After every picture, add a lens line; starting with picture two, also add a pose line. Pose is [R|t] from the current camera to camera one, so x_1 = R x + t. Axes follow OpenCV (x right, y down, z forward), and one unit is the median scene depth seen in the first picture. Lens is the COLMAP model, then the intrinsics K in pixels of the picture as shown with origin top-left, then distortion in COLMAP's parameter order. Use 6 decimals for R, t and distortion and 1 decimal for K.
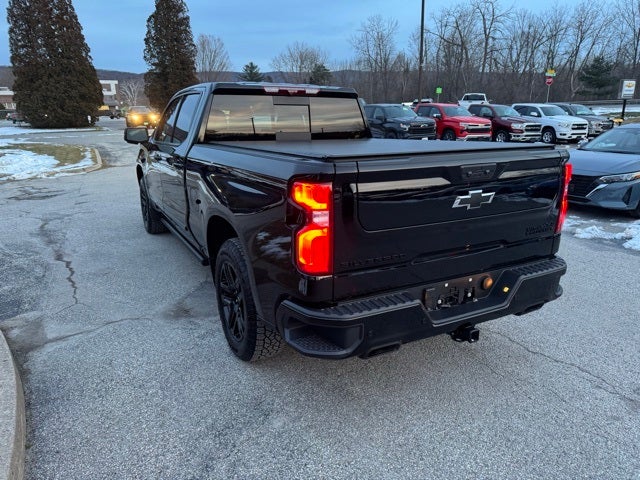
lens RADIAL K [[449.5, 0, 322.3], [0, 449.5, 242.7], [0, 0, 1]] dist [0.035041, -0.037859]
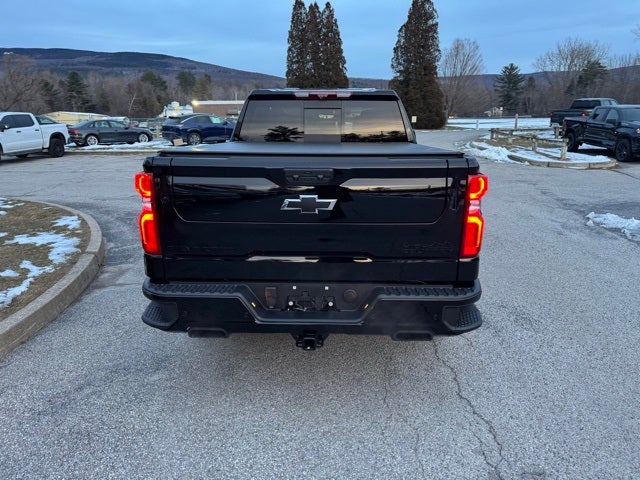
lens RADIAL K [[449.5, 0, 324.6], [0, 449.5, 240.8], [0, 0, 1]] dist [0.035041, -0.037859]
pose [[0.867047, 0.131013, -0.480692, 0.097428], [-0.137011, 0.990308, 0.022776, -0.005021], [0.479017, 0.046112, 0.876593, 0.019156]]
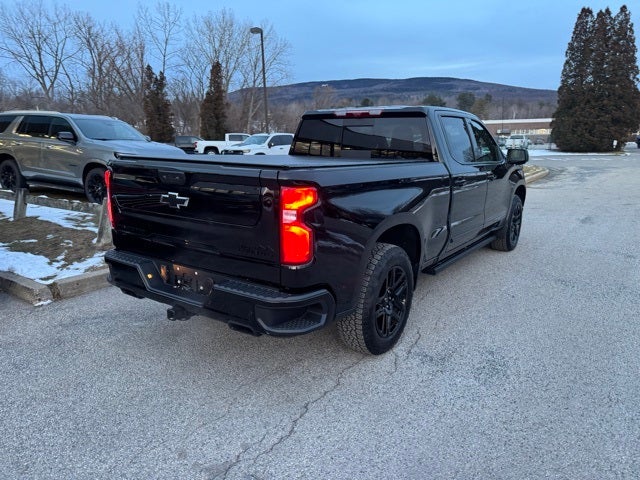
lens RADIAL K [[449.5, 0, 325.7], [0, 449.5, 240.8], [0, 0, 1]] dist [0.035041, -0.037859]
pose [[0.457890, 0.201194, -0.865944, 0.184088], [-0.248960, 0.964100, 0.092355, -0.023490], [0.853438, 0.173297, 0.491541, 0.088674]]
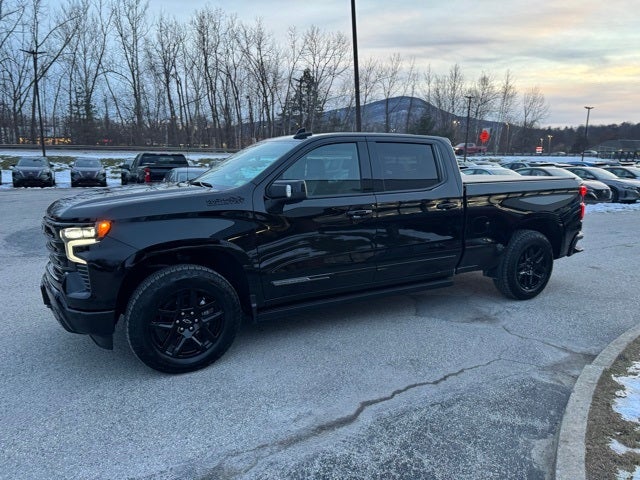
lens RADIAL K [[449.5, 0, 325.6], [0, 449.5, 241.0], [0, 0, 1]] dist [0.035041, -0.037859]
pose [[-0.011226, -0.165994, 0.986063, -0.287336], [0.262702, 0.950995, 0.163081, -0.069617], [-0.964812, 0.260871, 0.032931, 0.254274]]
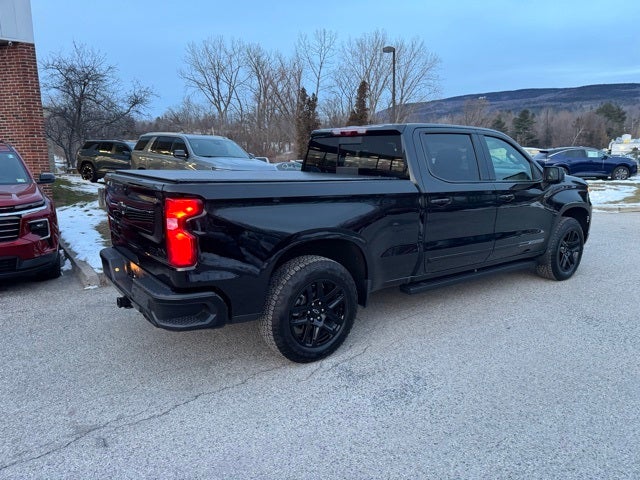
lens RADIAL K [[449.5, 0, 324.2], [0, 449.5, 239.7], [0, 0, 1]] dist [0.035041, -0.037859]
pose [[0.150330, 0.188648, -0.970470, 0.217195], [-0.272262, 0.951568, 0.142799, -0.044333], [0.950408, 0.242755, 0.194411, 0.157036]]
